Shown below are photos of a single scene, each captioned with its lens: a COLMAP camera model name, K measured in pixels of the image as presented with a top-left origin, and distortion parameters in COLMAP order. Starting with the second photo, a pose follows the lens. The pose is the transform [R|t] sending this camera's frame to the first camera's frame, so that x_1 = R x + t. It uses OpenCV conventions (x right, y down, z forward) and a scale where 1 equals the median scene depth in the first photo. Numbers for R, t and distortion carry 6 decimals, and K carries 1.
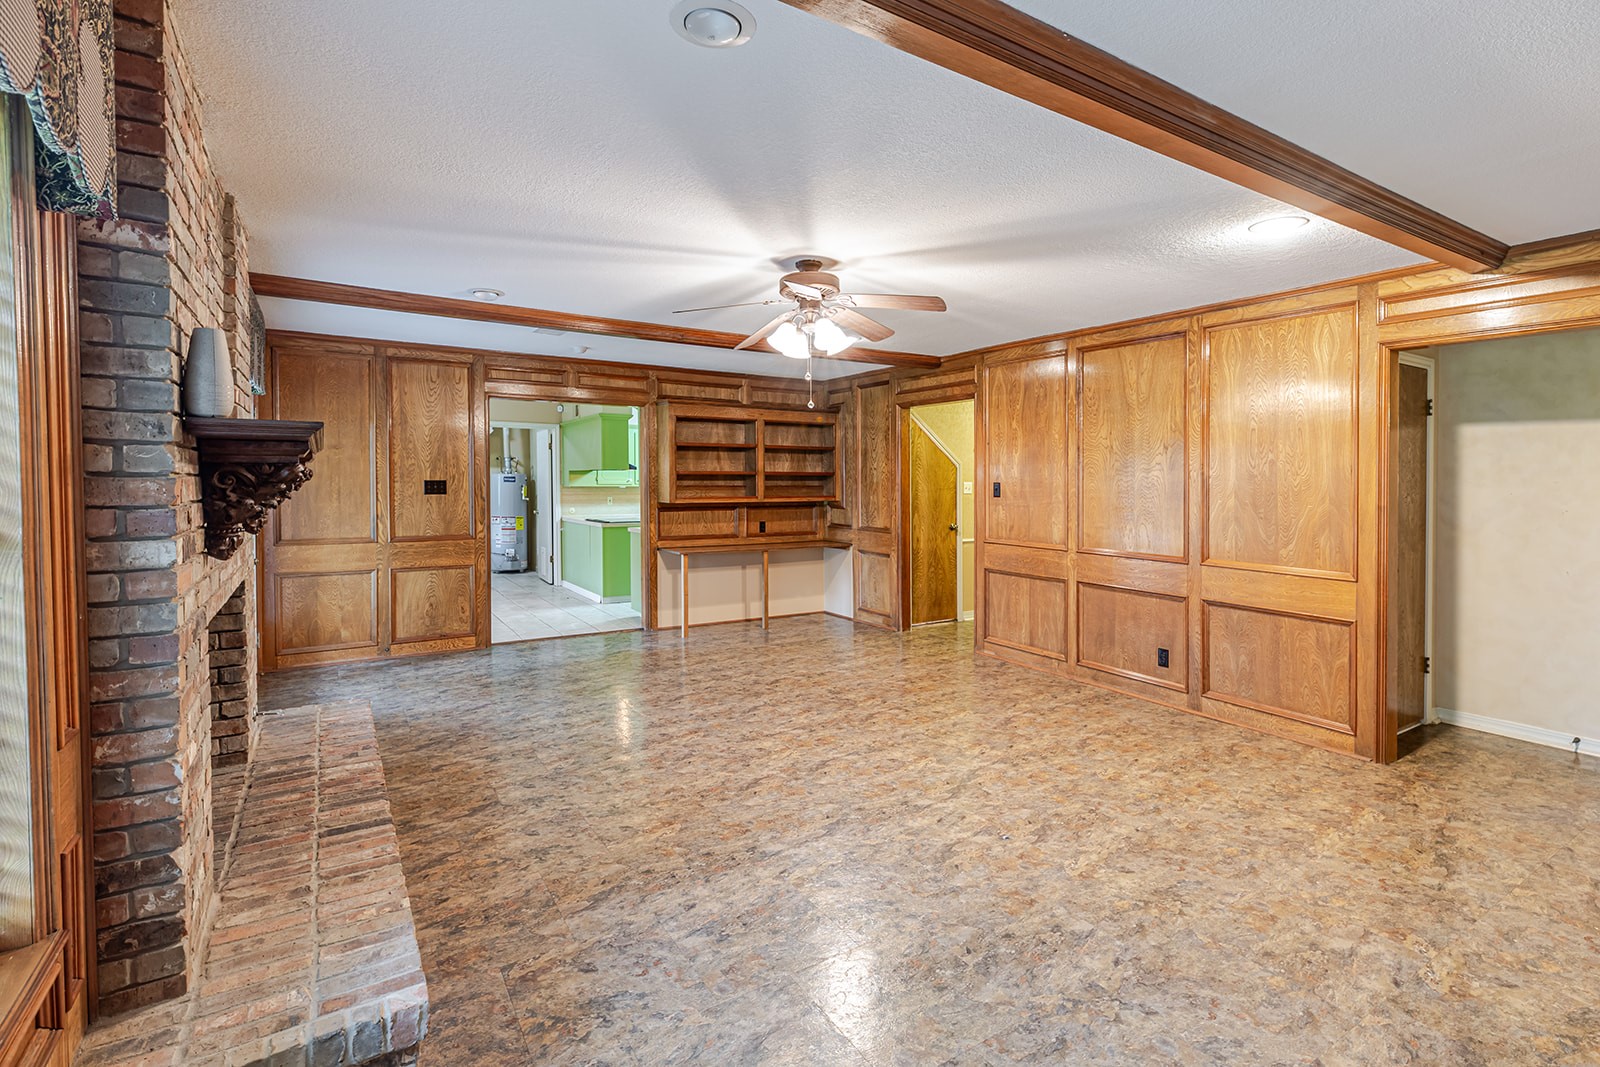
lens RADIAL K [[741.7, 0, 800.5], [0, 741.7, 529.6], [0, 0, 1]] dist [-0.002273, -0.000203]
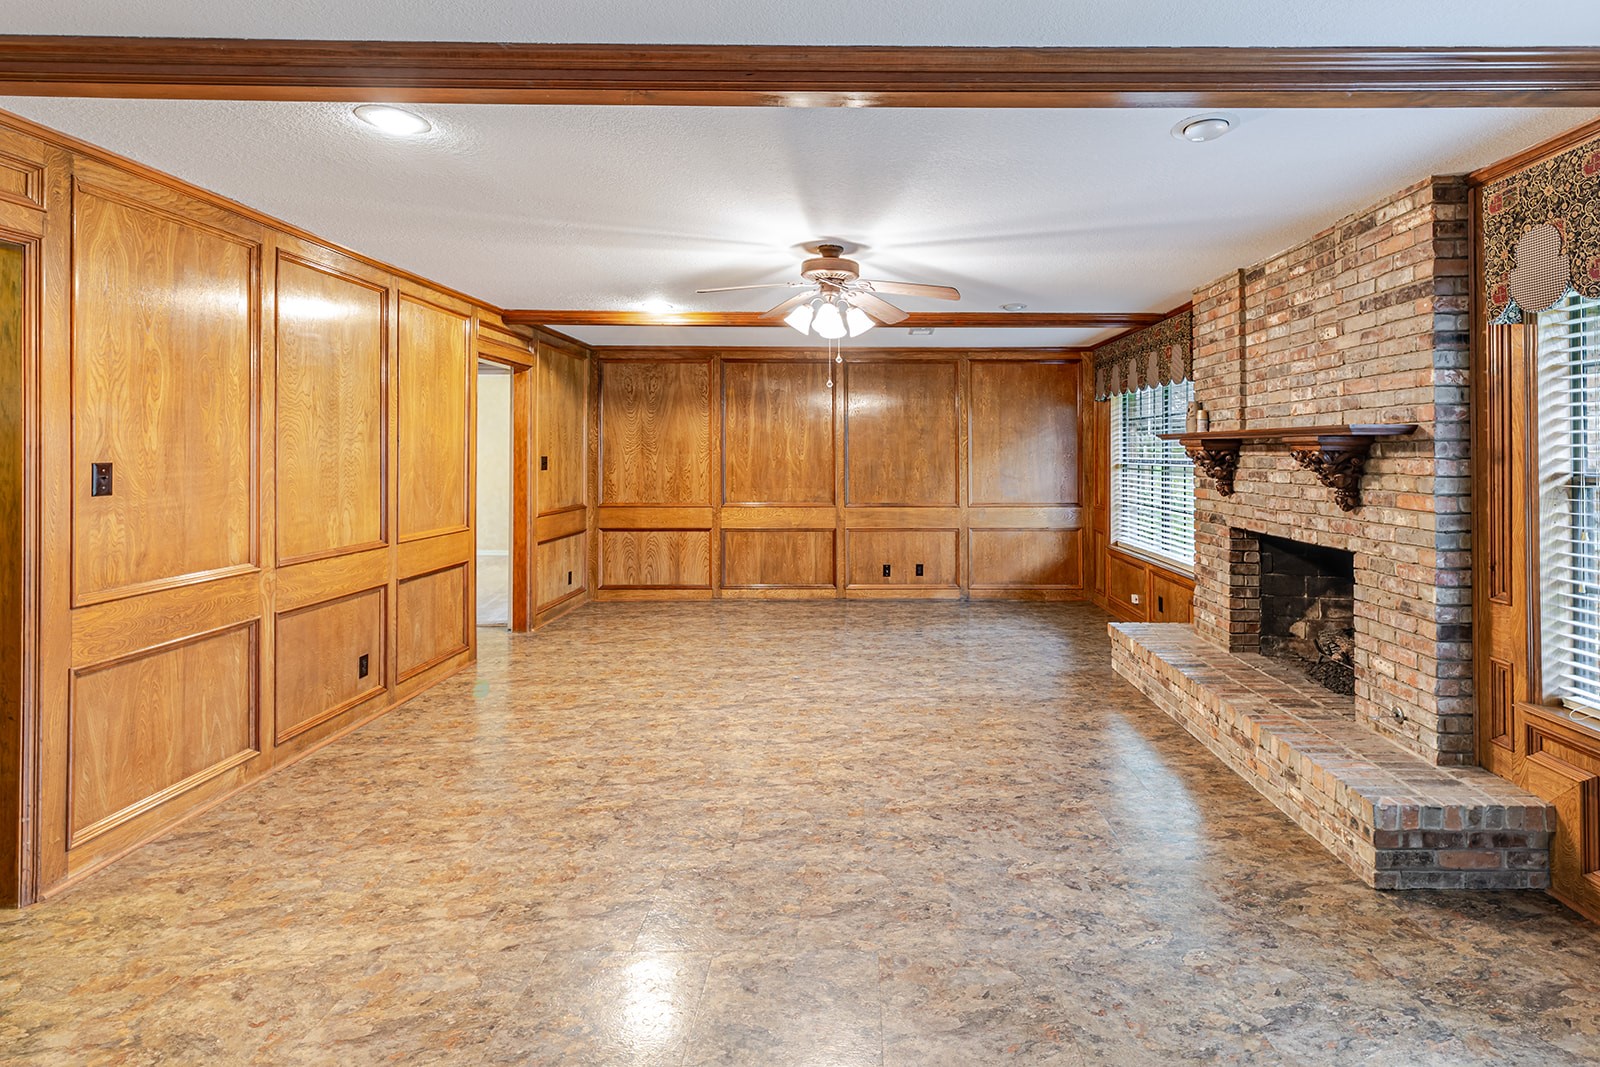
lens RADIAL K [[759.6, 0, 869.7], [0, 759.6, 455.5], [0, 0, 1]] dist [0.001484, 0.000290]
pose [[-0.853930, -0.011927, 0.520250, -0.478442], [0.028102, 0.997222, 0.068987, -0.115959], [-0.519628, 0.073530, -0.851223, 1.541110]]
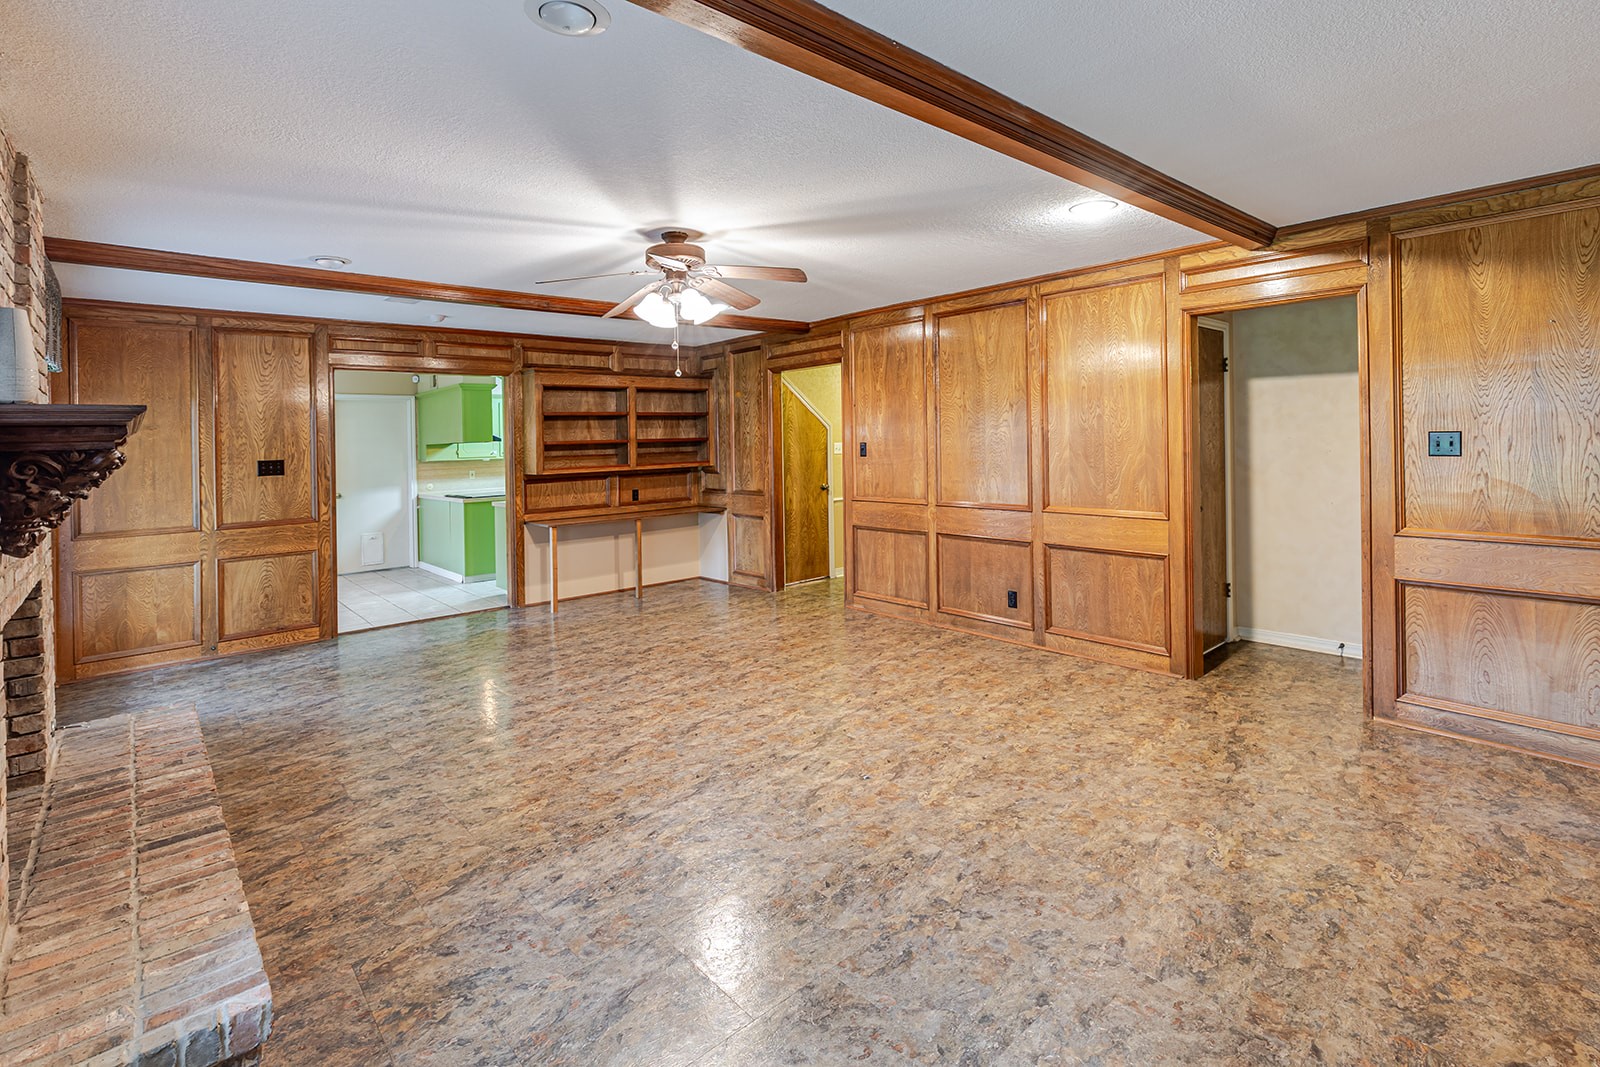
lens RADIAL K [[755.6, 0, 807.3], [0, 755.6, 437.9], [0, 0, 1]] dist [0.000716, -0.000130]
pose [[0.985974, -0.032504, 0.163702, 0.022130], [0.044373, 0.996603, -0.069378, 0.000951], [-0.160891, 0.075668, 0.984067, -0.062083]]
